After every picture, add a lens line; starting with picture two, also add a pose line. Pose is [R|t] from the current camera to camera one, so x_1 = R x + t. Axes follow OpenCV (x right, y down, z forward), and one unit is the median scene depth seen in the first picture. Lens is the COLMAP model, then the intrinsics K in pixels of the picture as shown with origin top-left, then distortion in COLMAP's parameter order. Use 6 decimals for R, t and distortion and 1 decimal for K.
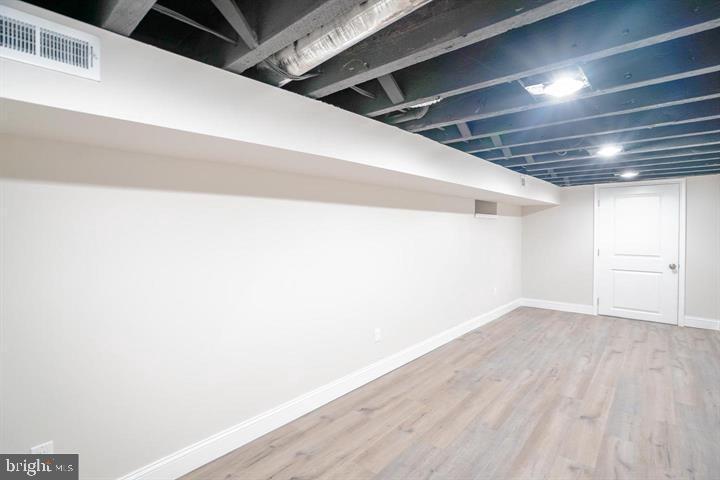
lens RADIAL K [[349.9, 0, 360.0], [0, 349.9, 240.0], [0, 0, 1]] dist [-0.061273, 0.026832]
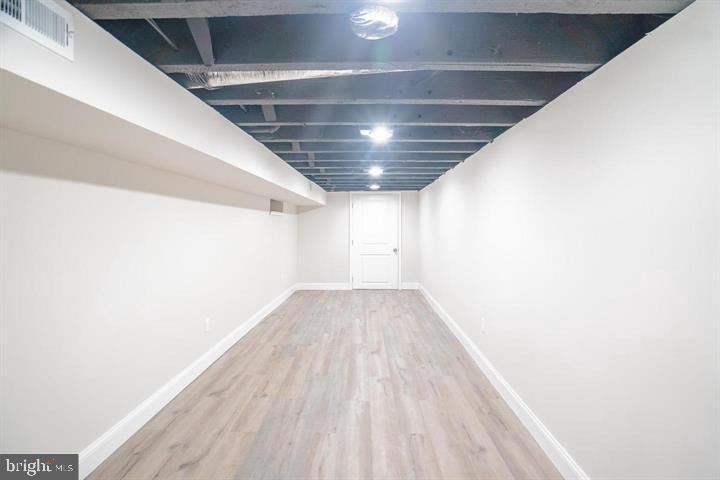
lens RADIAL K [[339.9, 0, 362.4], [0, 339.9, 233.0], [0, 0, 1]] dist [-0.047124, 0.024901]
pose [[0.760755, -0.011619, 0.648935, -0.283935], [0.018065, 0.999831, -0.003275, 0.008610], [-0.648788, 0.014215, 0.760837, -0.080590]]
